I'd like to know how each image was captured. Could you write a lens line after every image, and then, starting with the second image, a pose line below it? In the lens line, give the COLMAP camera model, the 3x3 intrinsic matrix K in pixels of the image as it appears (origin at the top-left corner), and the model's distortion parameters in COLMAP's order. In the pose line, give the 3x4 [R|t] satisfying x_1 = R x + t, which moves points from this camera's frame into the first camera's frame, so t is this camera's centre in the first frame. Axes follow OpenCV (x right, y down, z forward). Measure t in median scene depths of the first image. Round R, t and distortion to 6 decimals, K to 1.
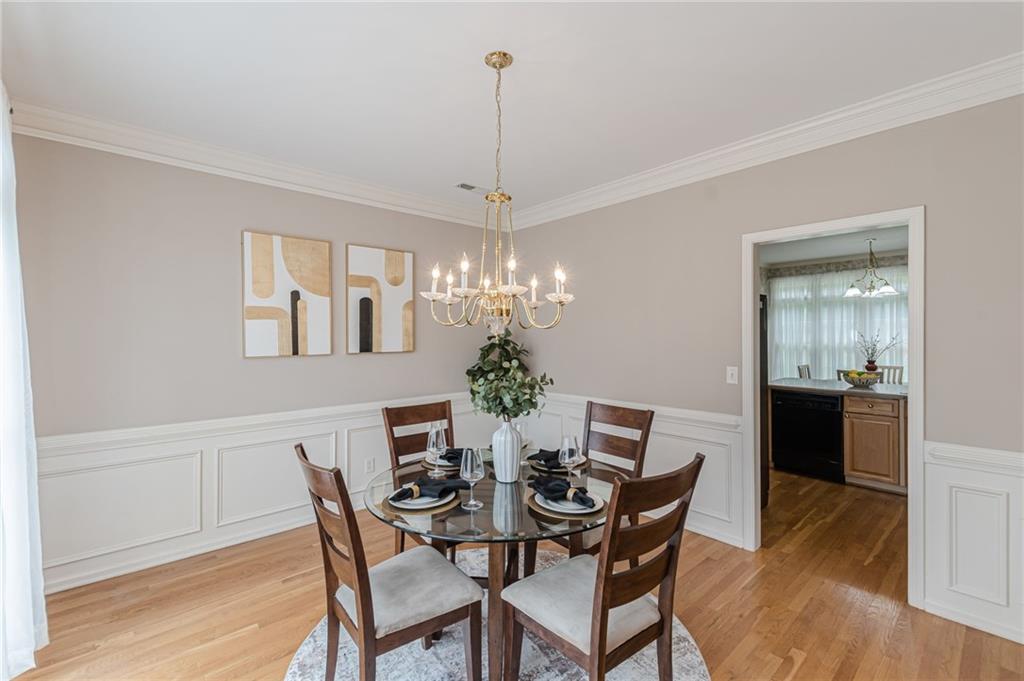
lens RADIAL K [[445.1, 0, 512.0], [0, 445.1, 340.5], [0, 0, 1]] dist [0.001508, -0.000035]
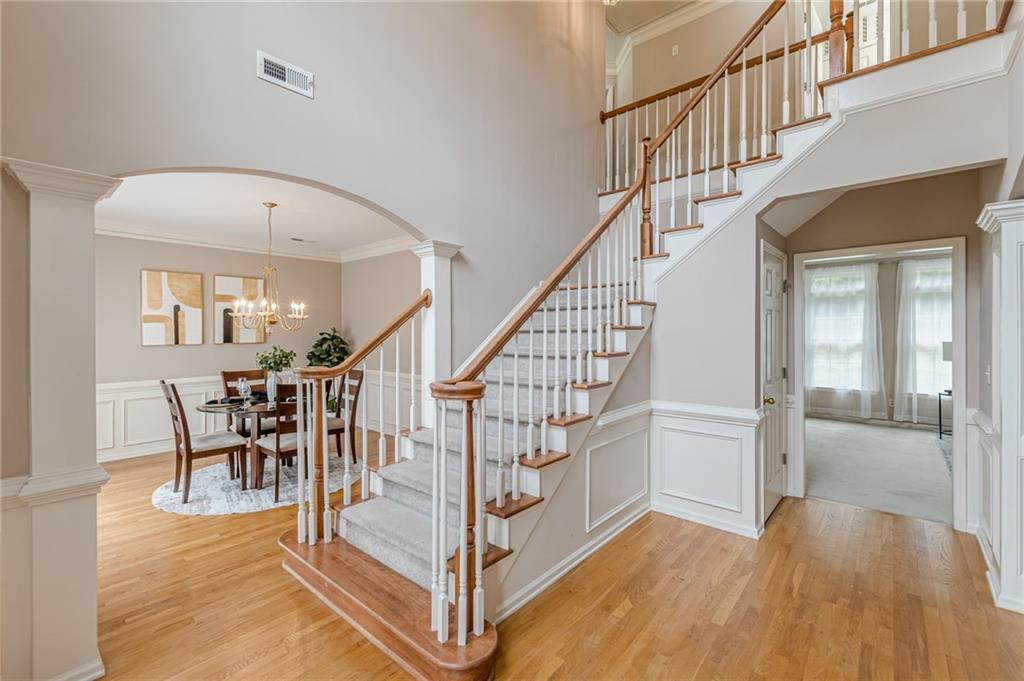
lens RADIAL K [[442.8, 0, 508.2], [0, 442.8, 334.5], [0, 0, 1]] dist [0.002420, -0.000535]
pose [[0.992324, -0.000434, 0.123668, 0.518609], [0.001174, 0.999982, -0.005914, 0.007210], [-0.123664, 0.006014, 0.992306, -0.764572]]
